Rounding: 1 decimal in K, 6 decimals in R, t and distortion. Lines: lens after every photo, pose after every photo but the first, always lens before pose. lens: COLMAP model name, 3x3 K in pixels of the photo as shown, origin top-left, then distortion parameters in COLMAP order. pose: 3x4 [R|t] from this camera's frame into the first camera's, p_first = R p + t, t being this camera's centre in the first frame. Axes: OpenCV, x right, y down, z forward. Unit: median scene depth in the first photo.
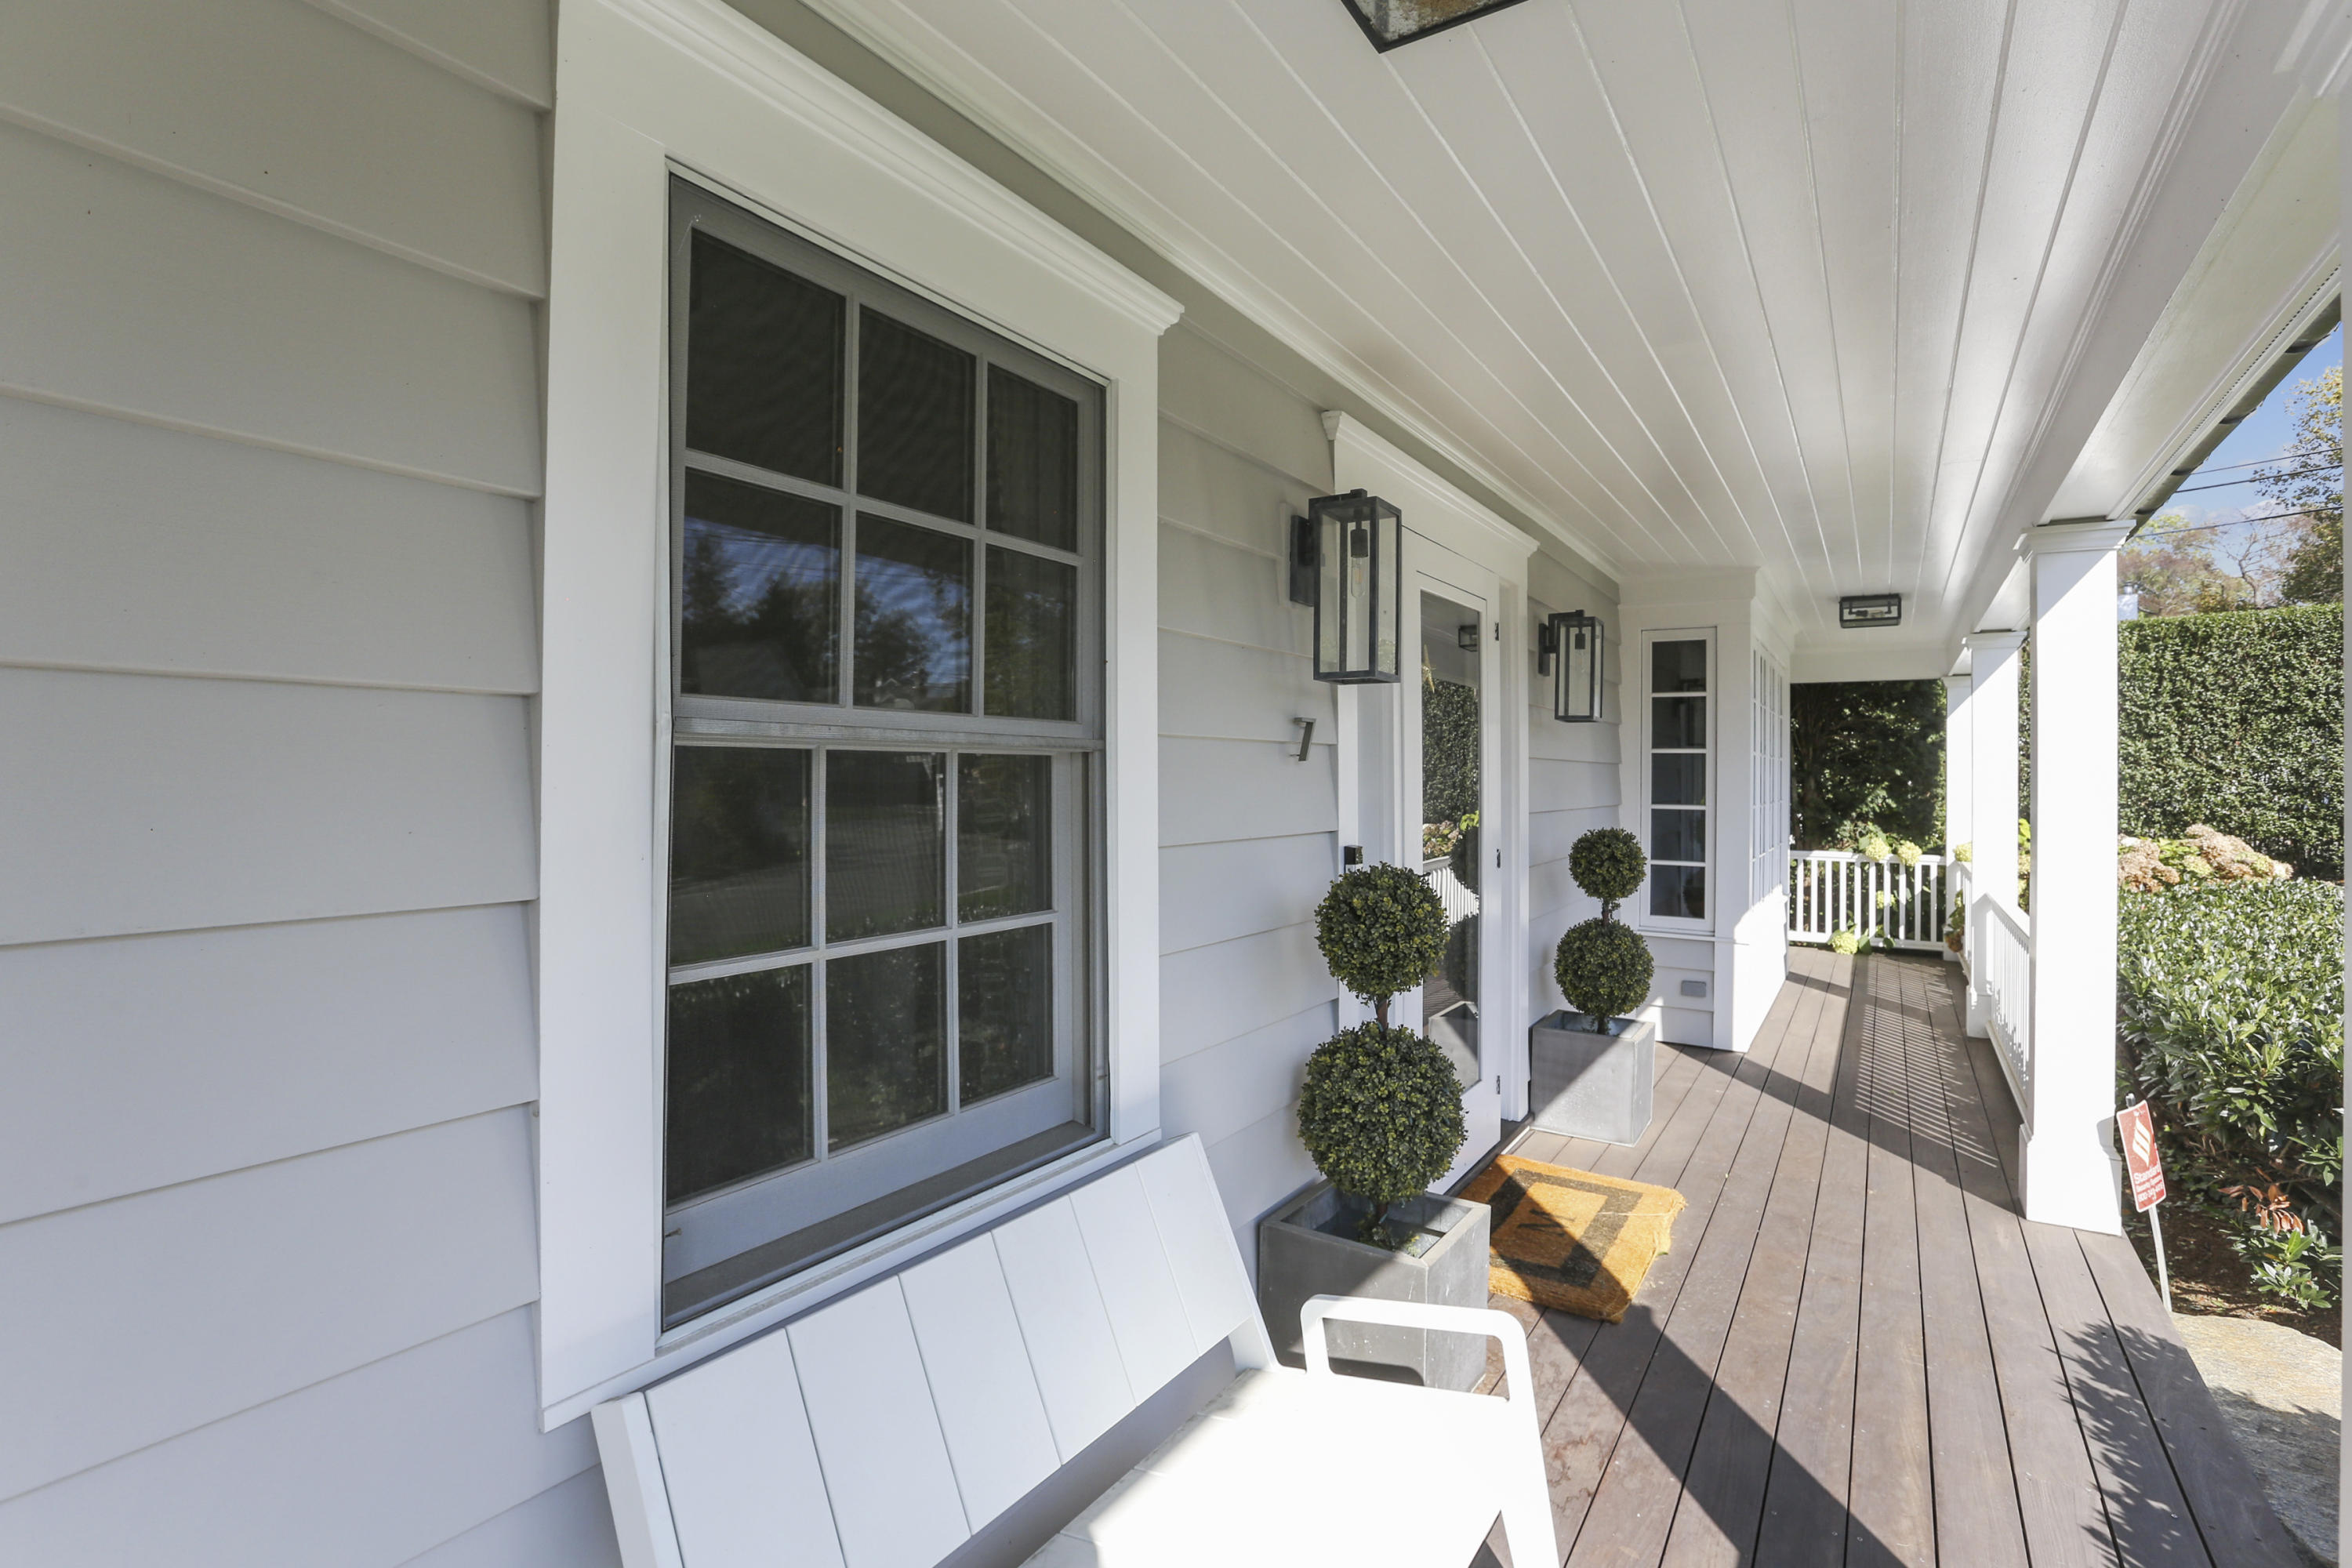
lens RADIAL K [[1100.2, 0, 1172.7], [0, 1100.2, 776.1], [0, 0, 1]] dist [-0.017845, 0.002835]
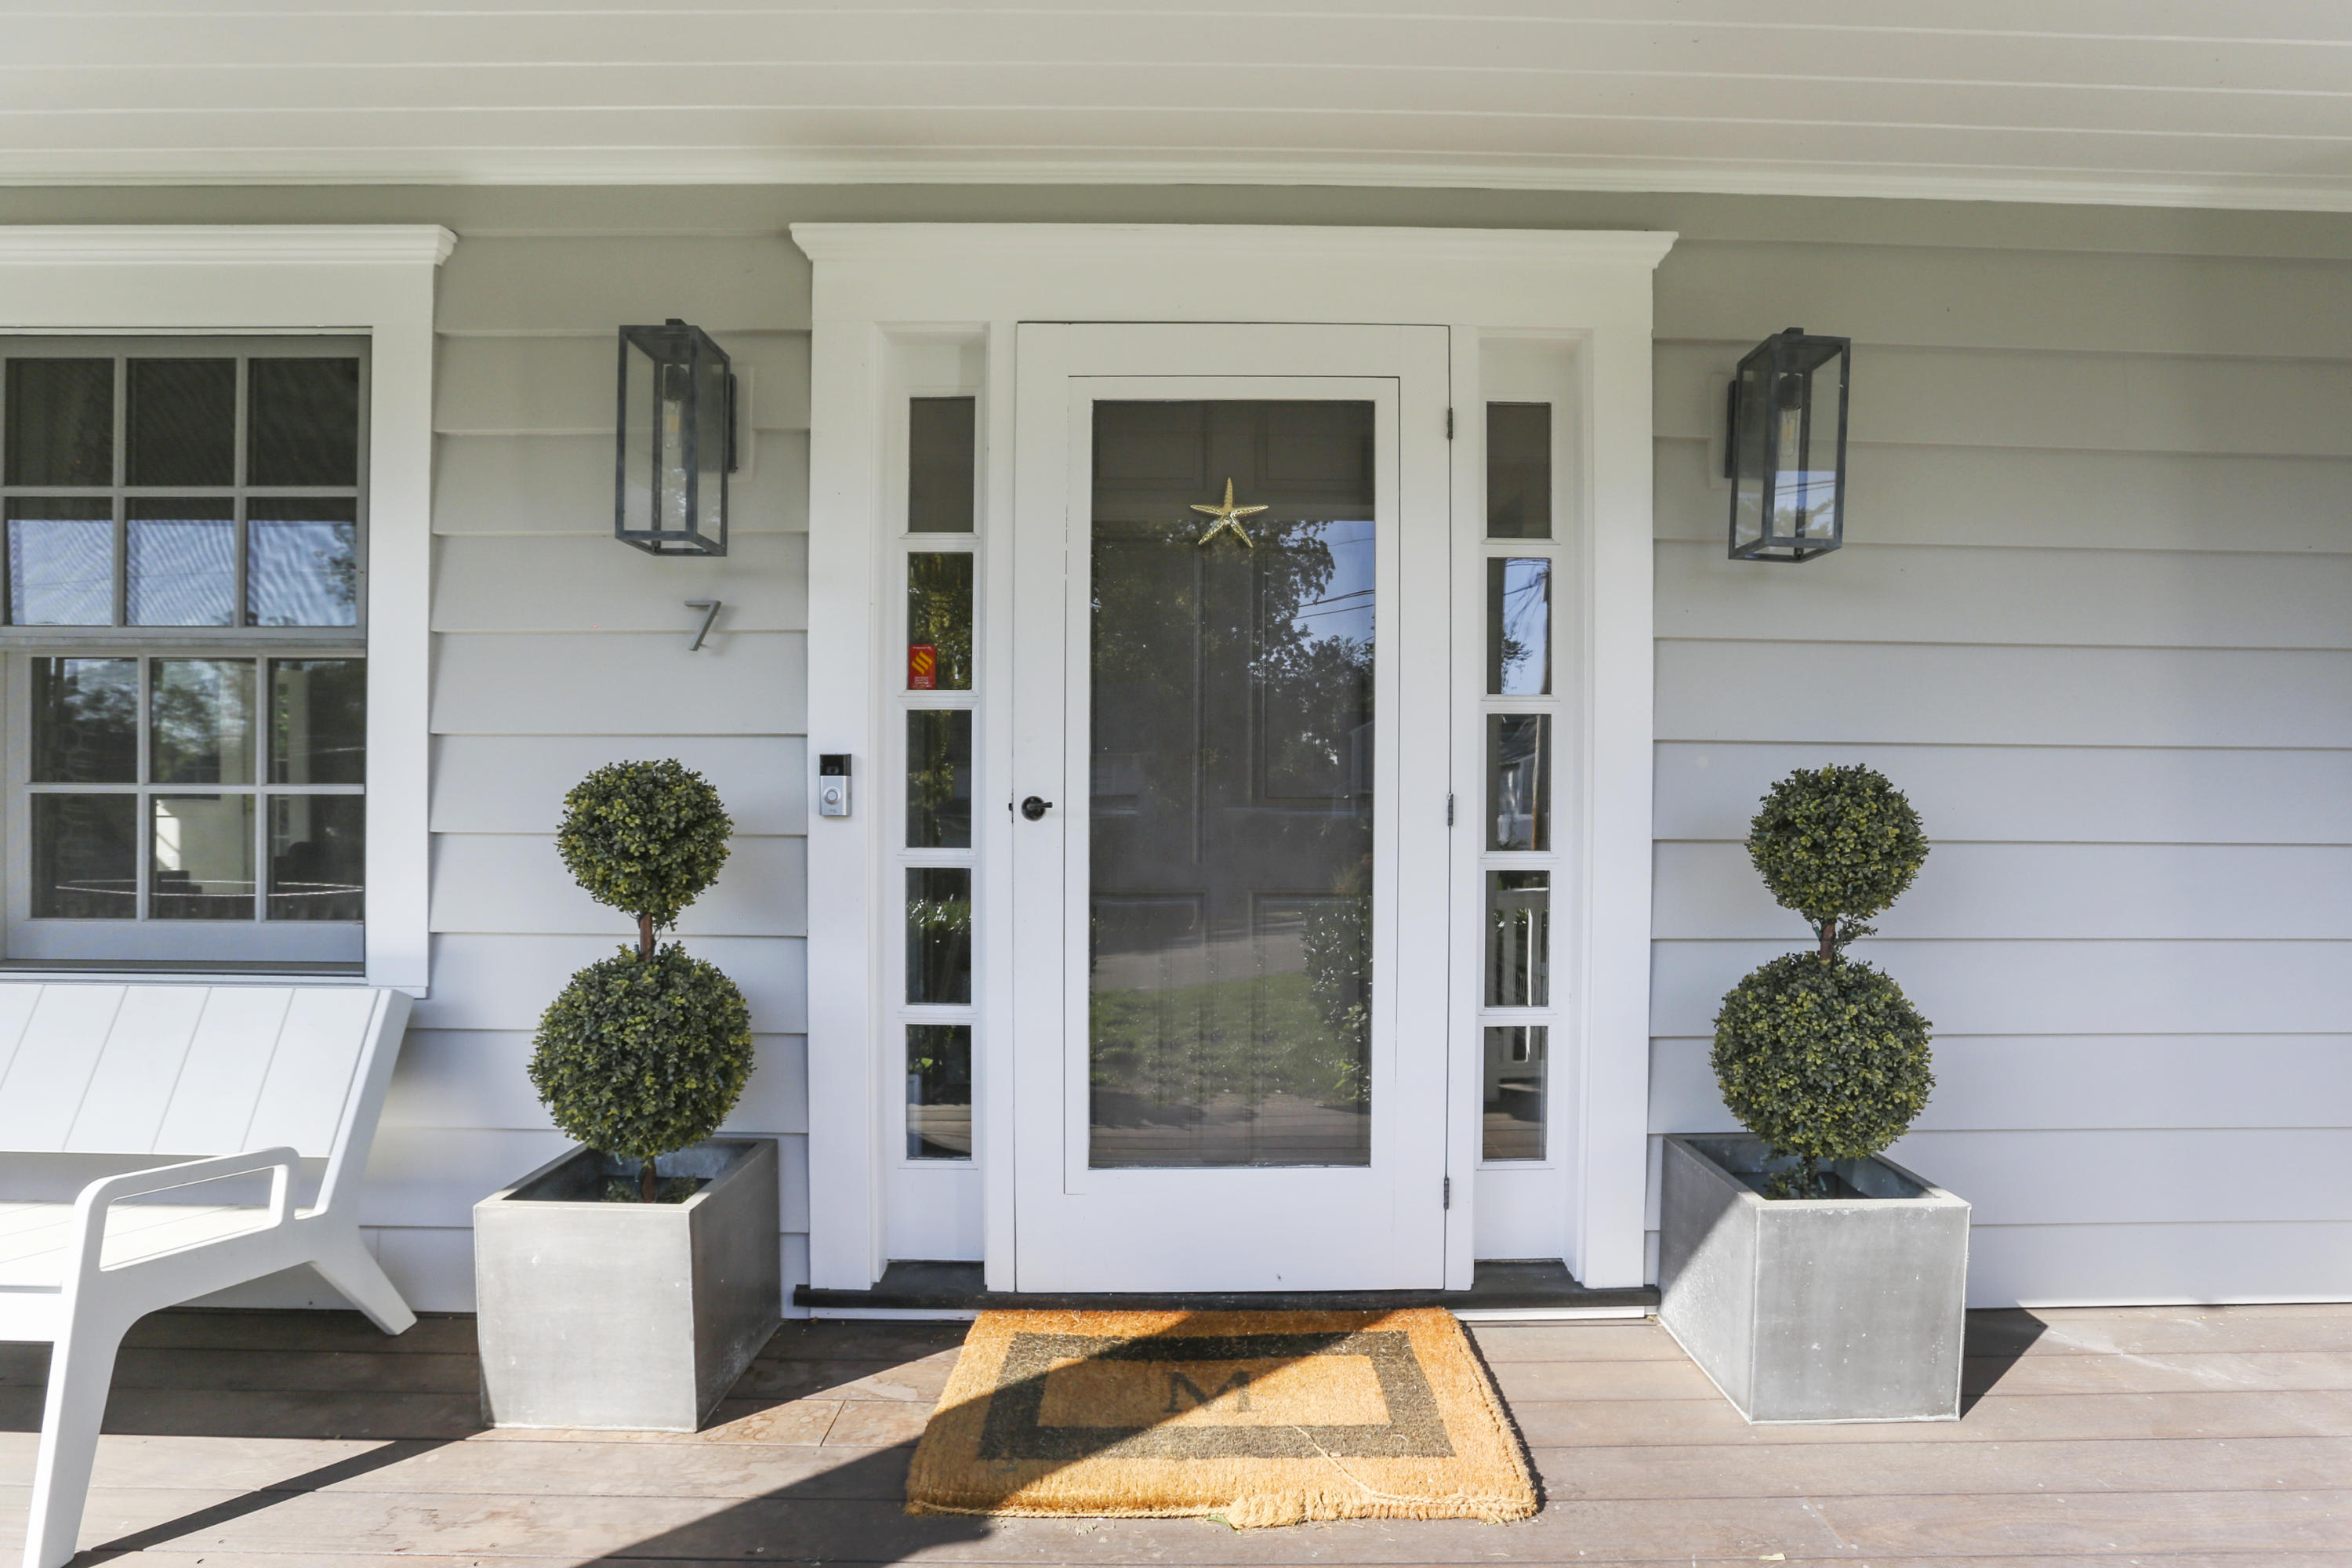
lens RADIAL K [[1100.2, 0, 1182.2], [0, 1100.2, 784.3], [0, 0, 1]] dist [-0.017845, 0.002835]
pose [[0.553019, 0.009262, -0.833117, 0.875902], [-0.002255, 0.999951, 0.009620, 0.068825], [0.833166, -0.003442, 0.553013, 0.685076]]
